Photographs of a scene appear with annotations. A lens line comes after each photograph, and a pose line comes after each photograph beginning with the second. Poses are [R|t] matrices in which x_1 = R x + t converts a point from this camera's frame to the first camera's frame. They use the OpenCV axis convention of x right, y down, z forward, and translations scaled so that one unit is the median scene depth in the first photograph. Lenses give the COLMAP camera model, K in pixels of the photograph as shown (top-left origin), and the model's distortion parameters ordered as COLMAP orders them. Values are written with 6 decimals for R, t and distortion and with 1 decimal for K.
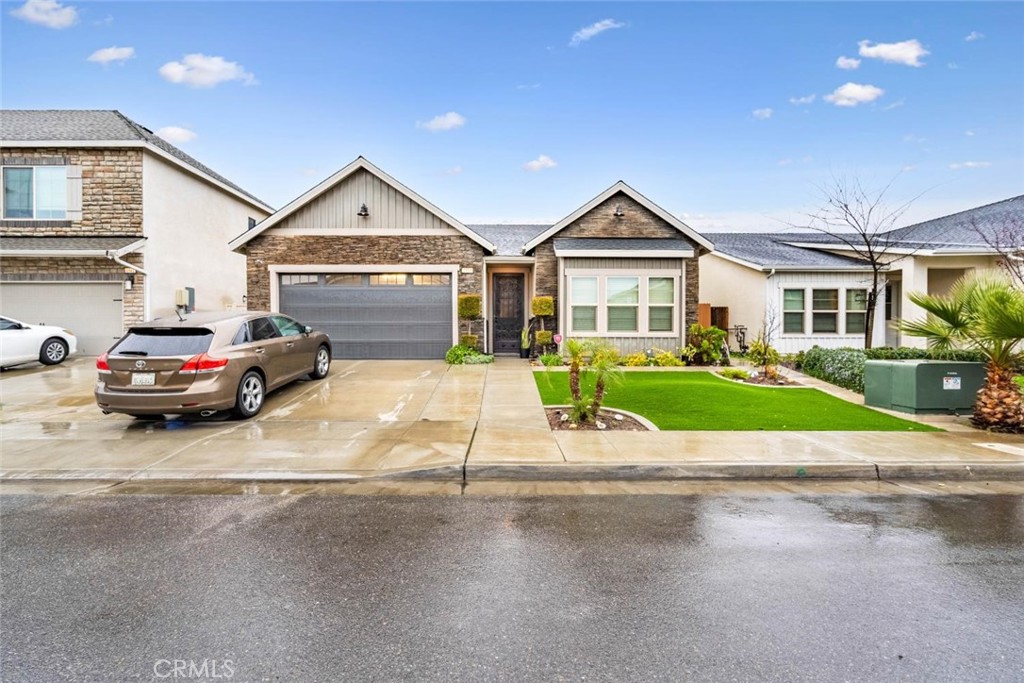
lens RADIAL K [[476.9, 0, 504.0], [0, 476.9, 335.4], [0, 0, 1]] dist [0.000271, 0.000194]
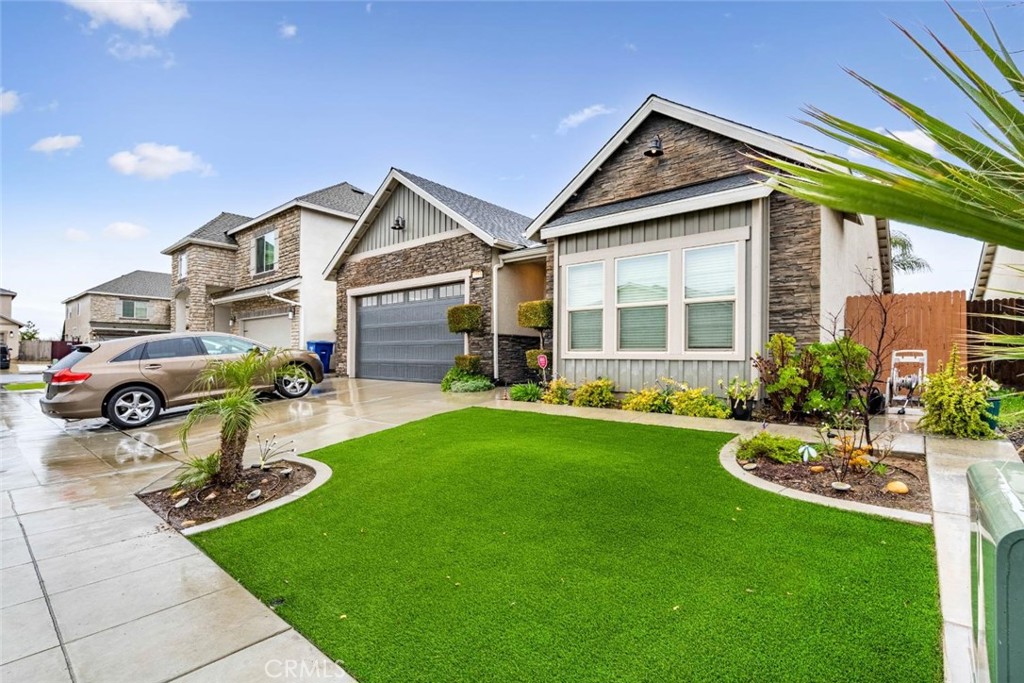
lens RADIAL K [[468.4, 0, 521.6], [0, 468.4, 354.1], [0, 0, 1]] dist [-0.000251, 0.000355]
pose [[0.763057, 0.000687, -0.646331, 0.487794], [-0.008692, 0.999920, -0.009199, 0.003115], [0.646273, 0.012637, 0.763001, 0.450124]]
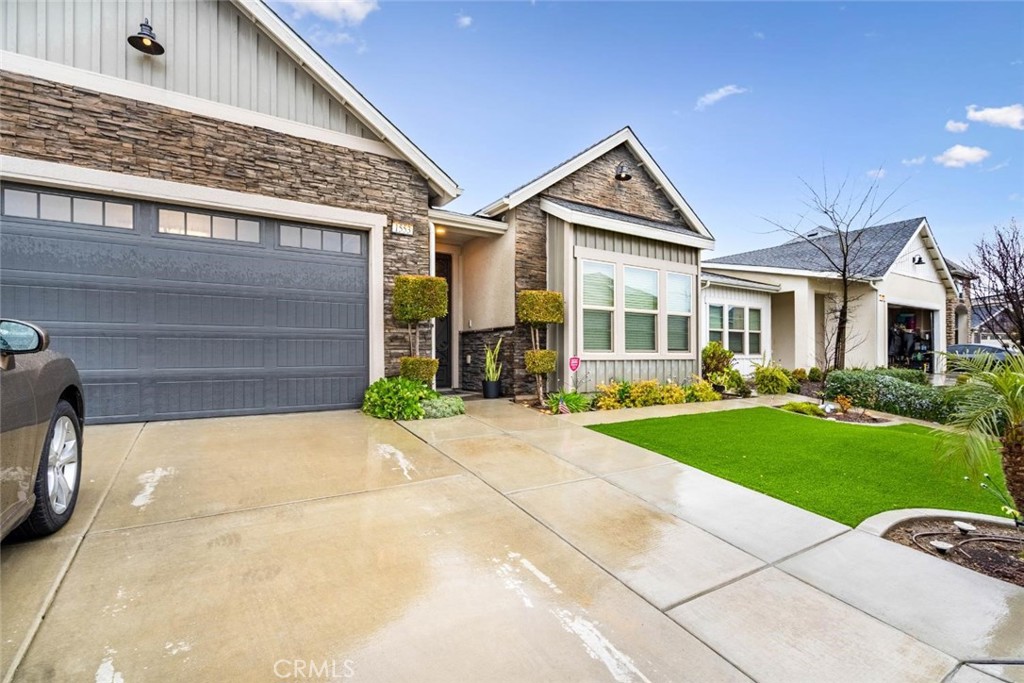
lens RADIAL K [[480.7, 0, 509.1], [0, 480.7, 348.3], [0, 0, 1]] dist [0.001155, 0.000500]
pose [[0.845450, 0.006021, 0.534020, -0.251424], [0.003659, 0.999848, -0.017065, -0.001704], [-0.534041, 0.016382, 0.845300, 0.514267]]
